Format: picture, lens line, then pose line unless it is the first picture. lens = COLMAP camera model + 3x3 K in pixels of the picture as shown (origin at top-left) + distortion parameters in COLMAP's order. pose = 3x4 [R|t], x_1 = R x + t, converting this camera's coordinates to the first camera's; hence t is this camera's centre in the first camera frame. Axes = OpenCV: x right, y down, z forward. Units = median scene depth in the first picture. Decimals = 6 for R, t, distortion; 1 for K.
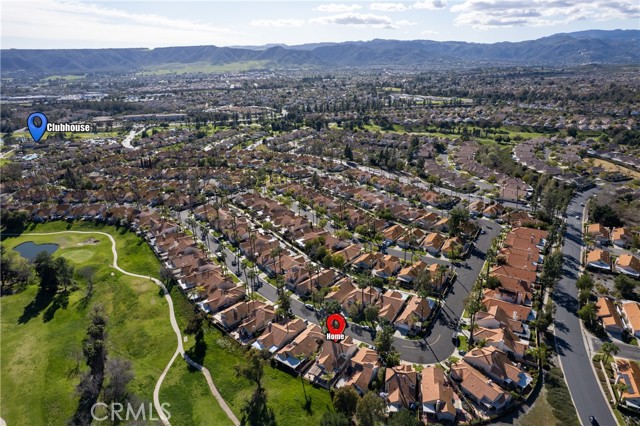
lens RADIAL K [[414.1, 0, 317.8], [0, 414.1, 213.4], [0, 0, 1]] dist [-0.076275, 0.073366]
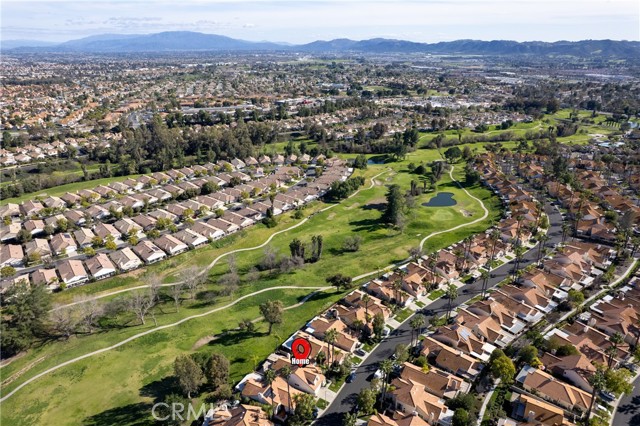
lens RADIAL K [[414.1, 0, 317.8], [0, 414.1, 213.4], [0, 0, 1]] dist [-0.076275, 0.073366]
pose [[0.020155, 0.391783, -0.919837, 0.144144], [-0.354779, 0.862954, 0.359781, -0.059841], [0.934733, 0.319087, 0.156389, 0.150546]]
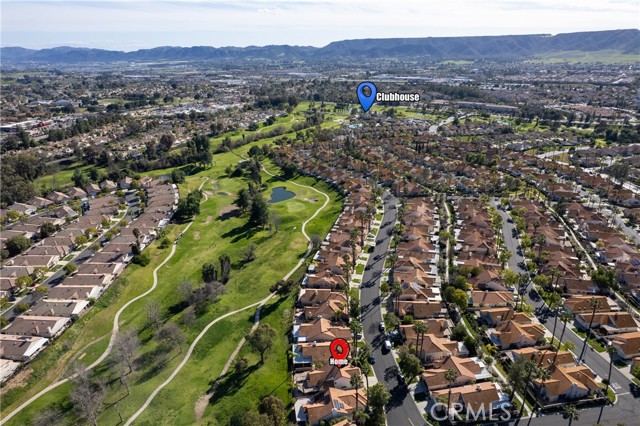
lens RADIAL K [[414.1, 0, 317.8], [0, 414.1, 213.4], [0, 0, 1]] dist [-0.076275, 0.073366]
pose [[0.638406, 0.290078, -0.712947, 0.108352], [-0.269553, 0.951866, 0.145918, -0.024257], [0.720958, 0.099022, 0.685868, 0.059698]]
